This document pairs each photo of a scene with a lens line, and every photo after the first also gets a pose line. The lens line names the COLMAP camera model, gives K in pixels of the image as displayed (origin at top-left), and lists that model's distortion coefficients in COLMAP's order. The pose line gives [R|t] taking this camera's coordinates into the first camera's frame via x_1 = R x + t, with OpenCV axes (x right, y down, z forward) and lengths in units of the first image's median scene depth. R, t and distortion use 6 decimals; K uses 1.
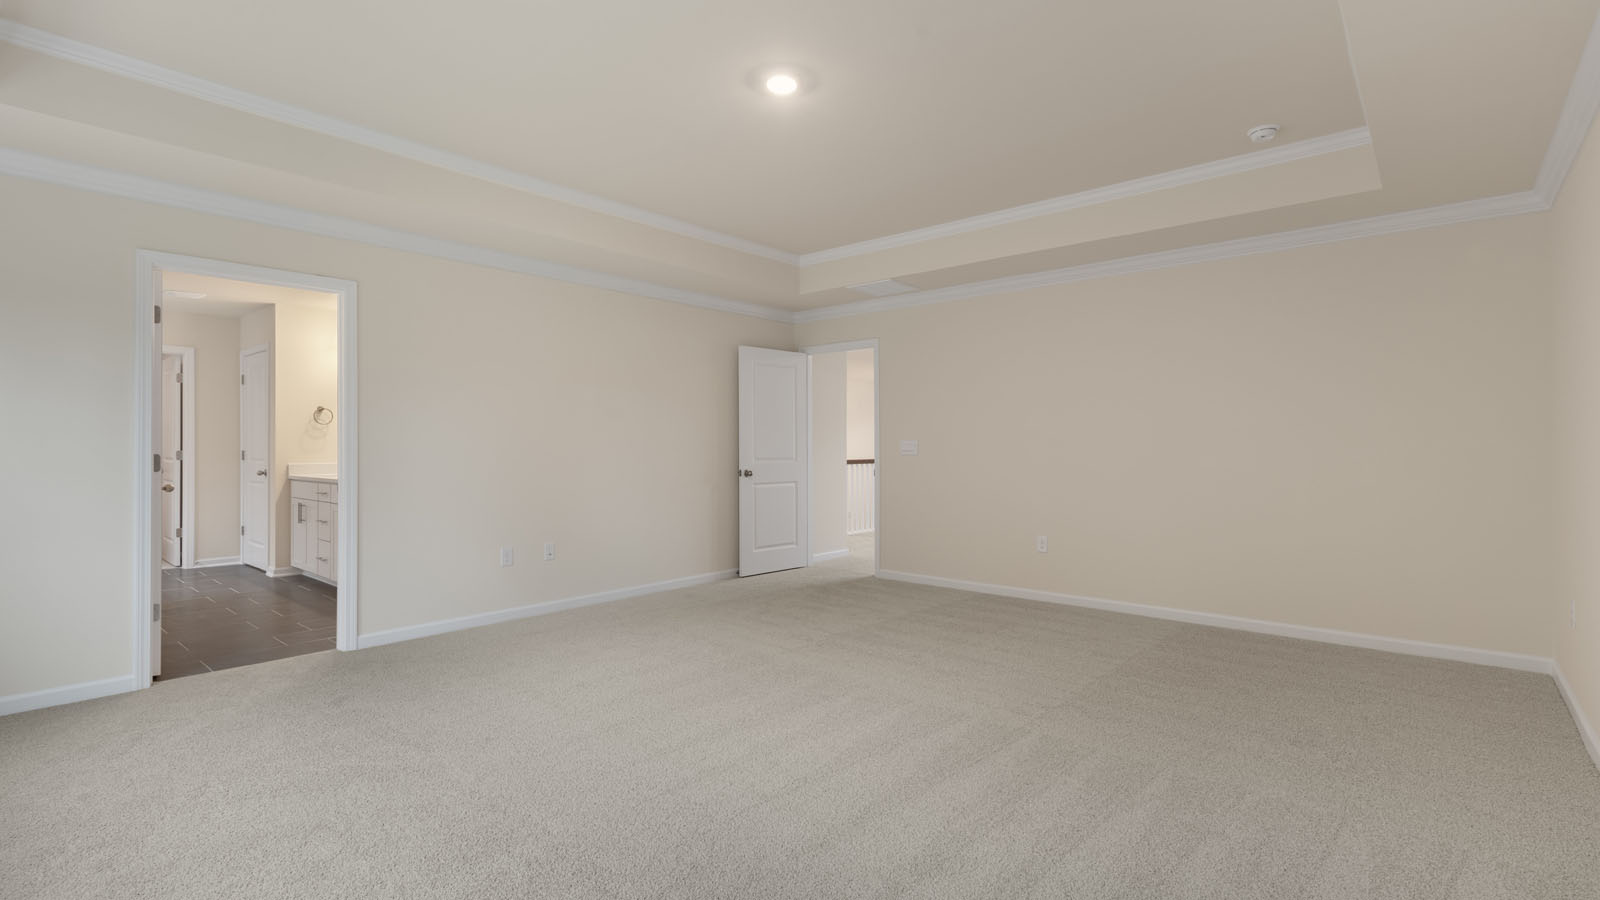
lens RADIAL K [[717.0, 0, 800.0], [0, 717.0, 450.0], [0, 0, 1]] dist [0.001333, 0.000103]
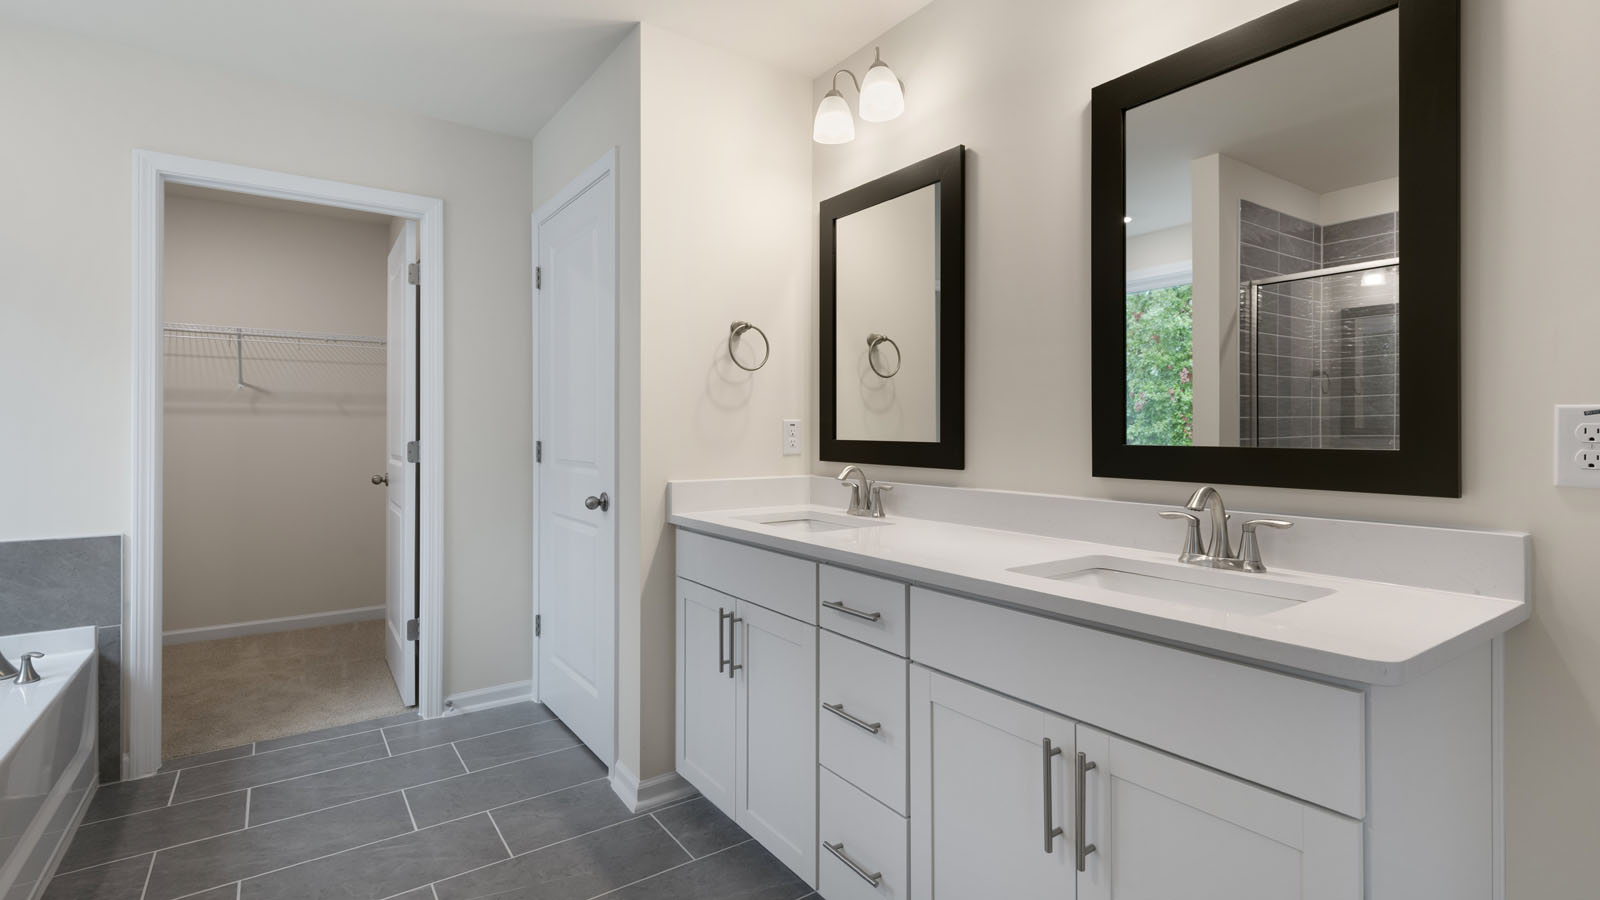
lens RADIAL K [[728.2, 0, 802.7], [0, 728.2, 426.3], [0, 0, 1]] dist [0.001107, -0.000013]
pose [[0.970498, -0.001259, -0.241108, -0.538751], [0.000636, 0.999996, -0.002661, -0.006561], [0.241110, 0.002430, 0.970495, 0.639400]]
